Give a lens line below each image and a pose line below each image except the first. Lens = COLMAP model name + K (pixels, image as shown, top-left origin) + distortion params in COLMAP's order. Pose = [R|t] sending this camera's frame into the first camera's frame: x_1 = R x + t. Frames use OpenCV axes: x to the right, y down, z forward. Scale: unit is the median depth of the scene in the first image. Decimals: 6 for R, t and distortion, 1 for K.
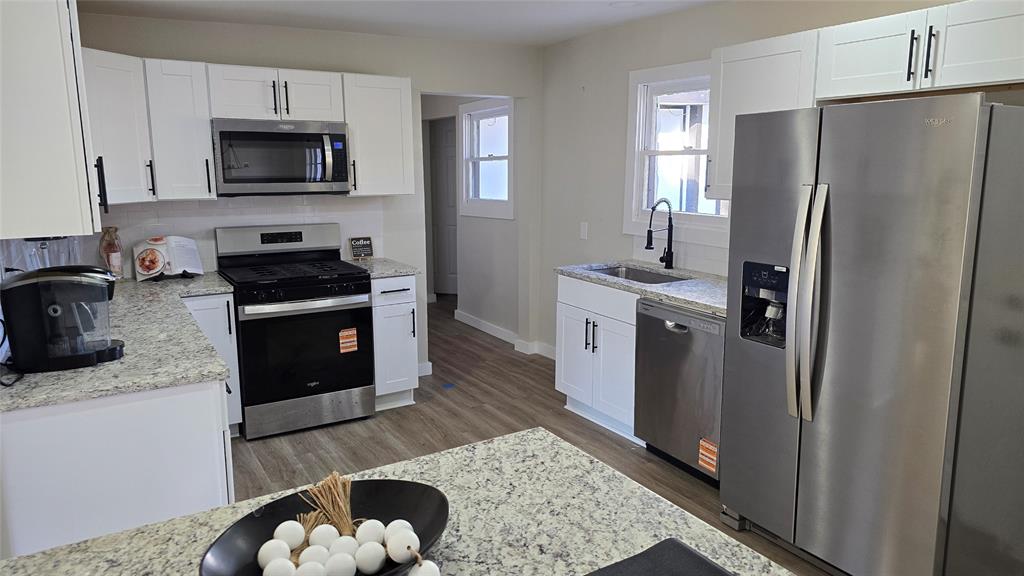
lens RADIAL K [[685.6, 0, 527.8], [0, 685.6, 285.0], [0, 0, 1]] dist [0.058773, -0.052589]
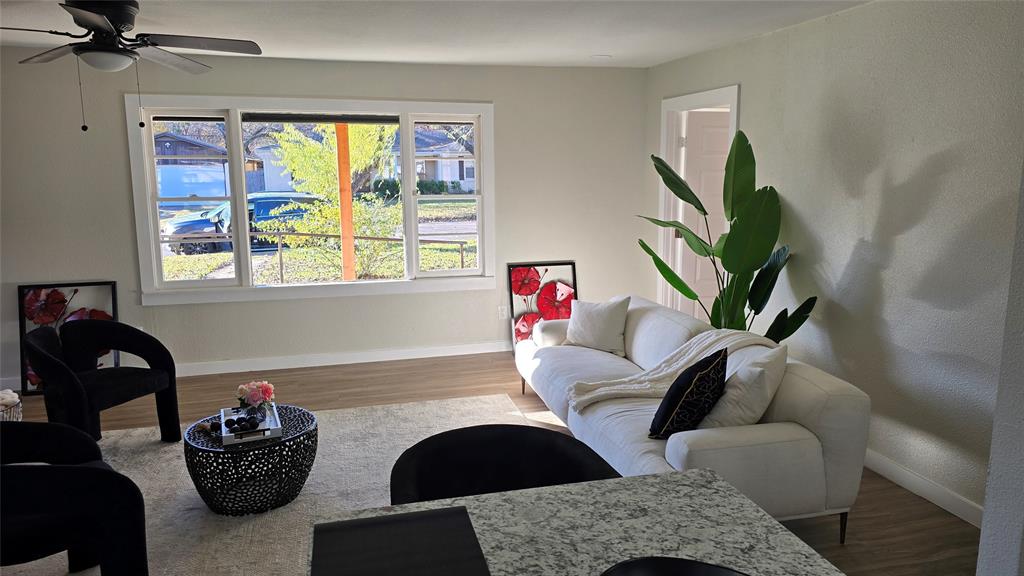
lens RADIAL K [[685.6, 0, 510.0], [0, 685.6, 284.6], [0, 0, 1]] dist [0.058773, -0.052589]
pose [[-0.308254, 0.167105, -0.936512, 1.095719], [-0.153798, 0.962746, 0.222409, -0.496557], [0.938789, 0.212592, -0.271070, 2.381240]]
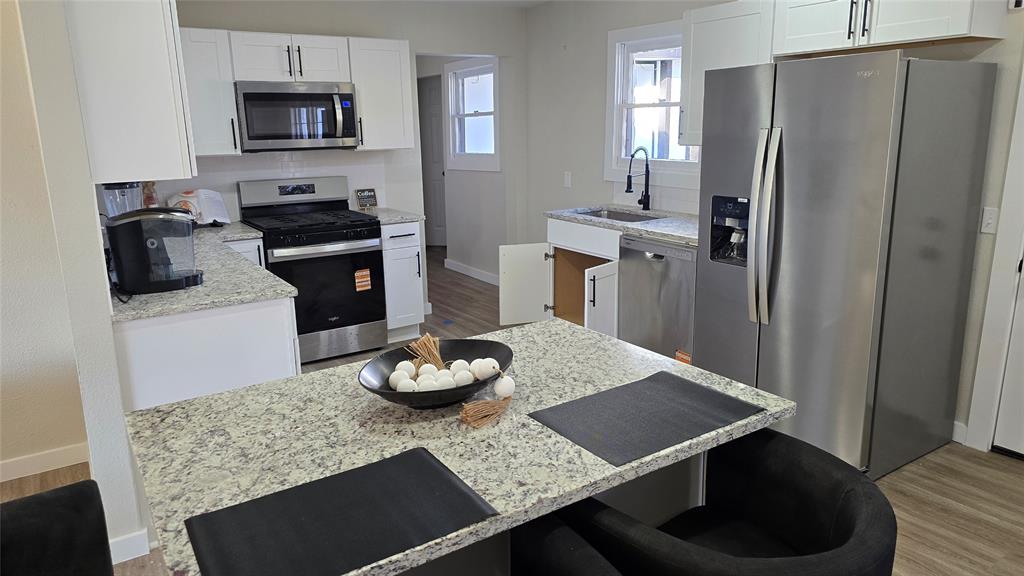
lens RADIAL K [[685.6, 0, 512.2], [0, 685.6, 283.1], [0, 0, 1]] dist [0.058773, -0.052589]
pose [[0.999521, -0.023388, 0.020262, -0.040448], [0.022224, 0.998192, 0.055845, 0.028548], [-0.021532, -0.055368, 0.998234, -0.127253]]
